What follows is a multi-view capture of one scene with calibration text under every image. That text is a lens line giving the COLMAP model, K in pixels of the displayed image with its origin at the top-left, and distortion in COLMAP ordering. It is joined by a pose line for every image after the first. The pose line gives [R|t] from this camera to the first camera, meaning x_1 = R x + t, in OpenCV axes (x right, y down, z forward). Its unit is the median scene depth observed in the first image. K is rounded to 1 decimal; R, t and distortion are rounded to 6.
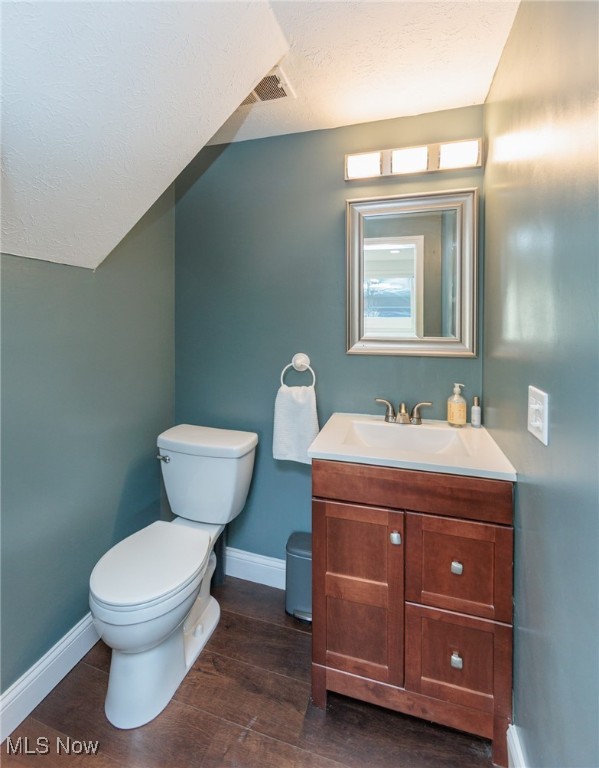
lens RADIAL K [[365.4, 0, 286.4], [0, 365.4, 319.4], [0, 0, 1]] dist [-0.003461, -0.000396]
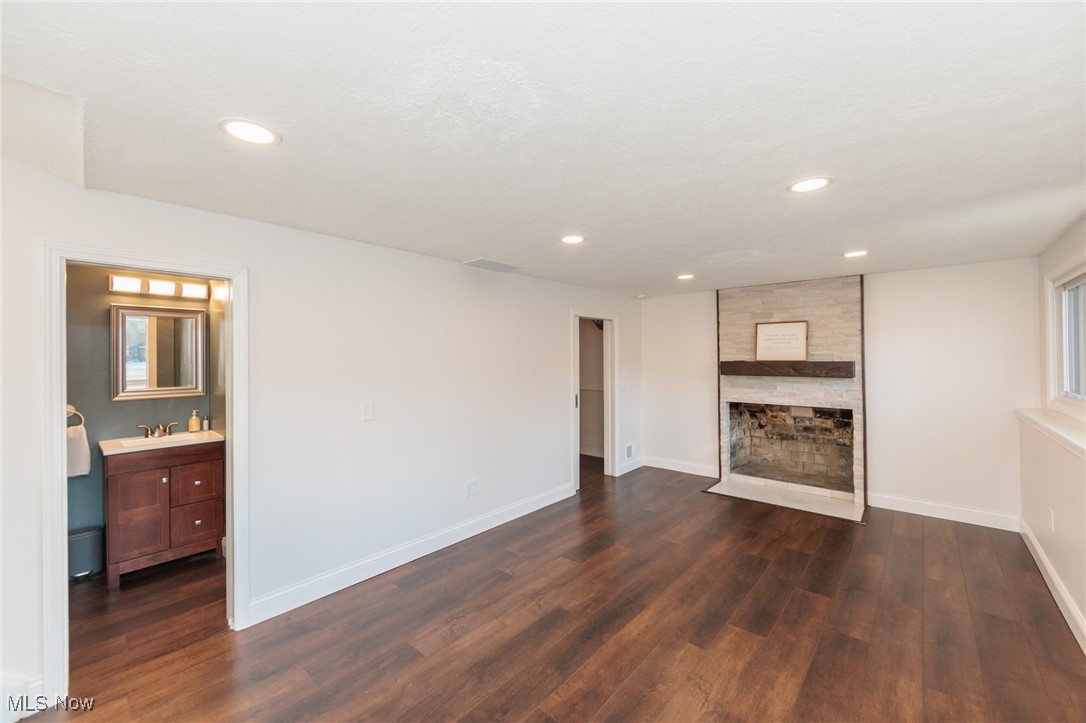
lens RADIAL K [[423.9, 0, 539.4], [0, 423.9, 356.6], [0, 0, 1]] dist [-0.000769, -0.000011]
pose [[0.411901, -0.005893, 0.911210, -0.801357], [0.013241, 0.999912, 0.000481, -0.079970], [-0.911133, 0.011868, 0.411942, -1.549555]]
